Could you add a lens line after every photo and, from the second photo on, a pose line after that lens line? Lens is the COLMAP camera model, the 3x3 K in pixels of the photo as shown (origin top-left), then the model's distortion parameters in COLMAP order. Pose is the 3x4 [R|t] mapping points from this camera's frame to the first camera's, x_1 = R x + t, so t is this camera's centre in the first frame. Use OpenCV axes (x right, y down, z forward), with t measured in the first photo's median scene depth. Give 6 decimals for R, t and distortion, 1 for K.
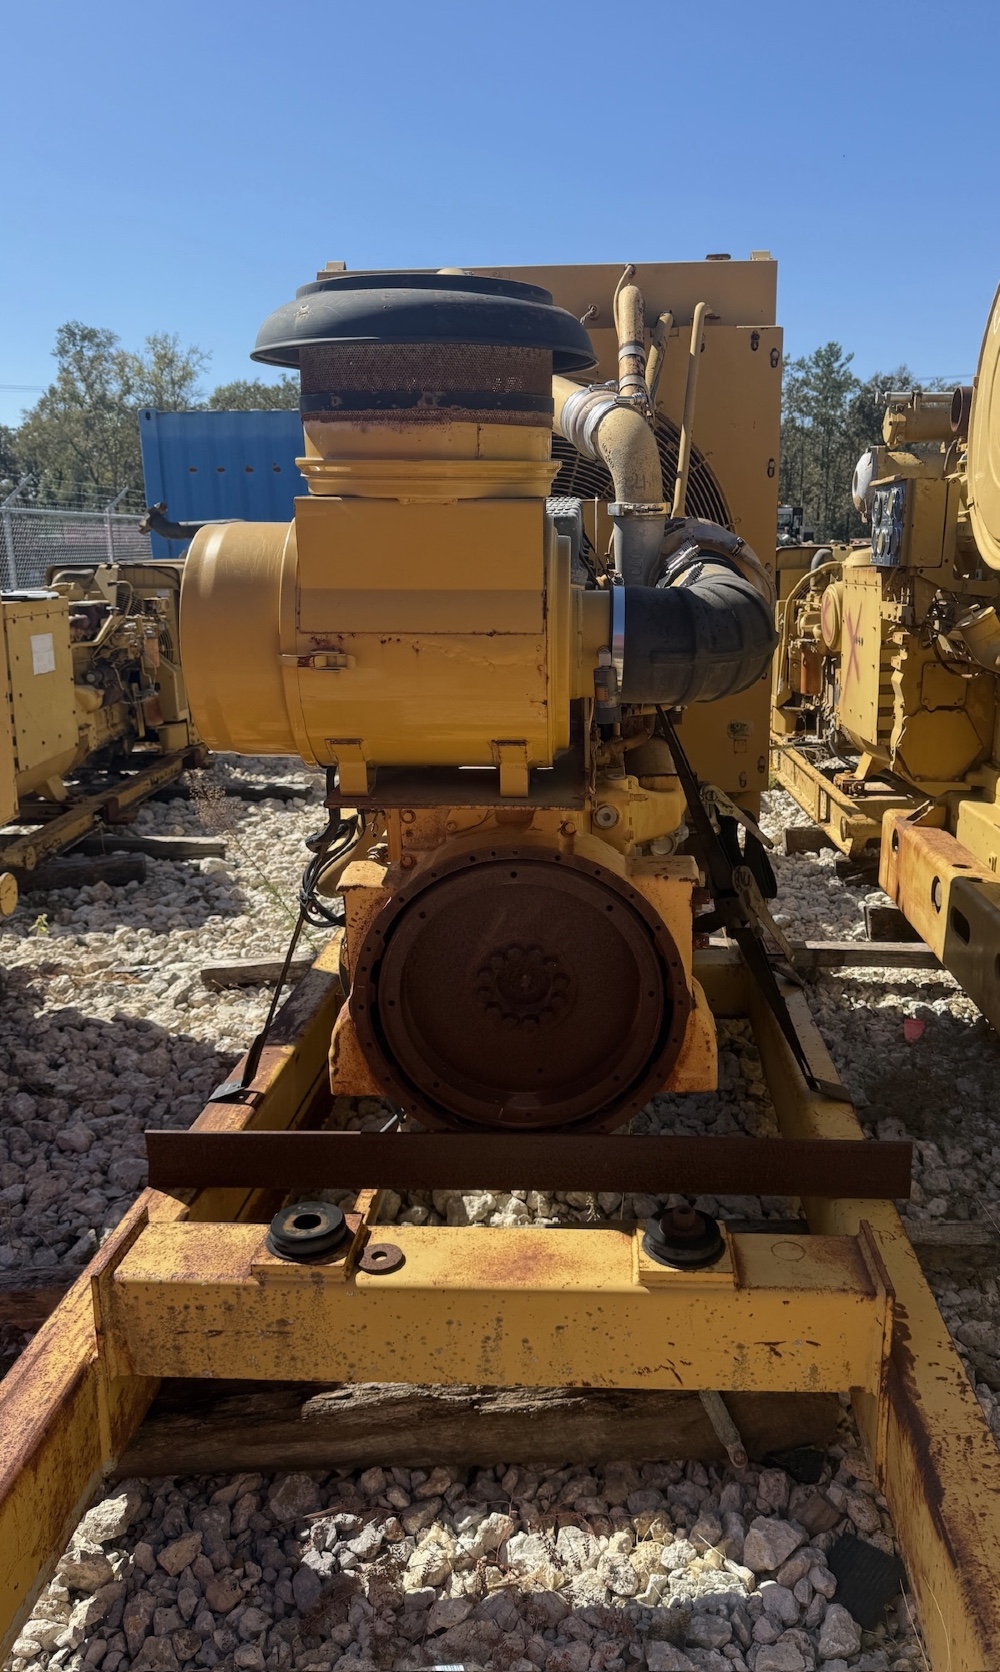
lens RADIAL K [[1158.5, 0, 500.0], [0, 1158.5, 836.0], [0, 0, 1]] dist [0.002191, -0.000279]
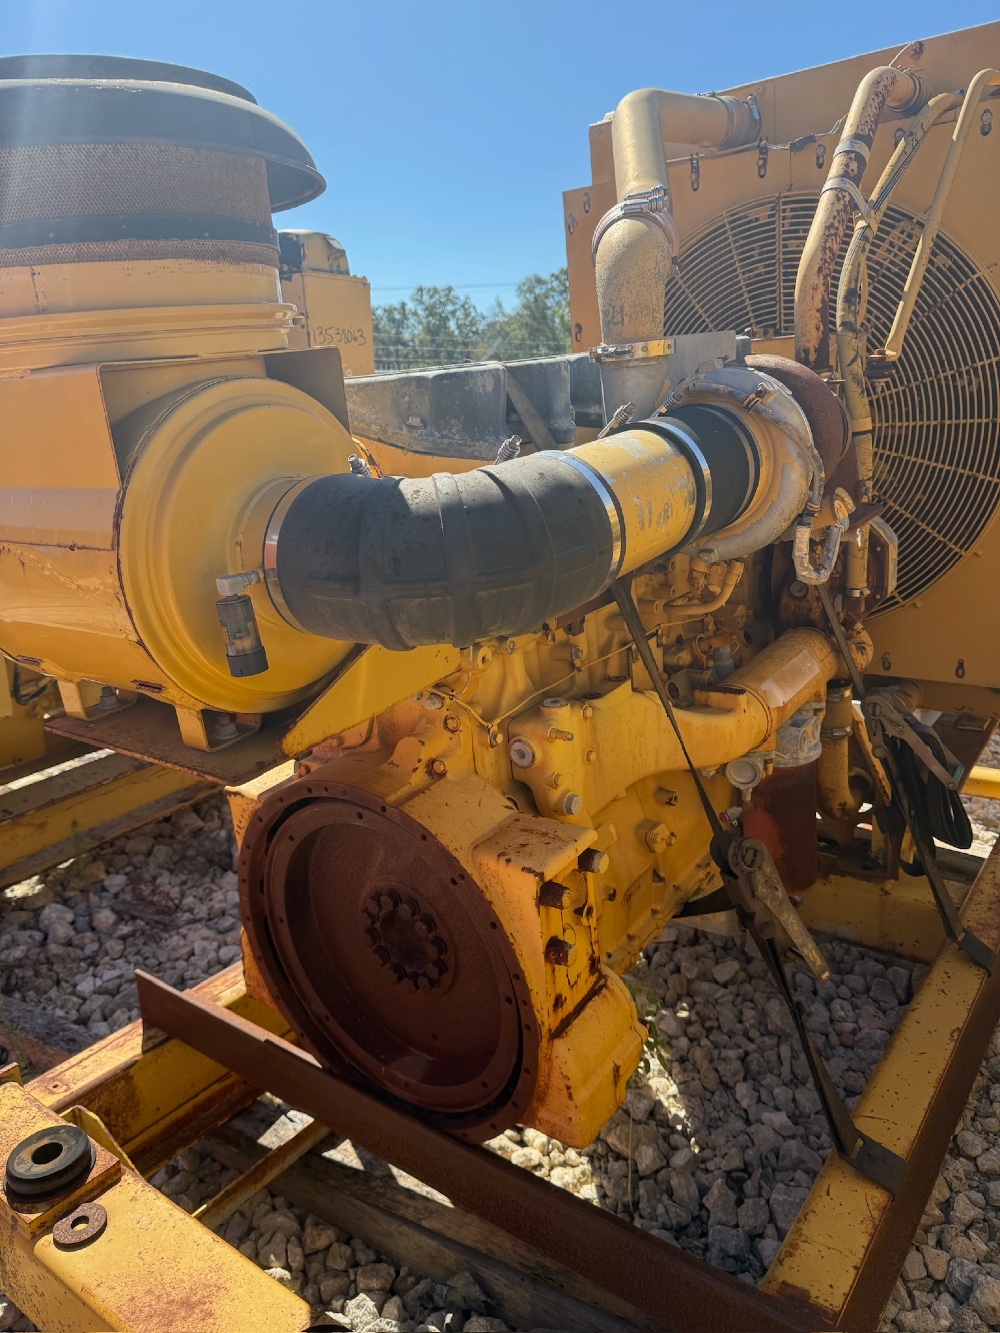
lens RADIAL K [[944.4, 0, 500.0], [0, 944.4, 666.5], [0, 0, 1]] dist [0.027340, -0.044302]
pose [[0.850960, 0.111417, -0.513278, 0.437192], [-0.086527, 0.993627, 0.072234, -0.131294], [0.518055, -0.017056, 0.855177, 0.485699]]
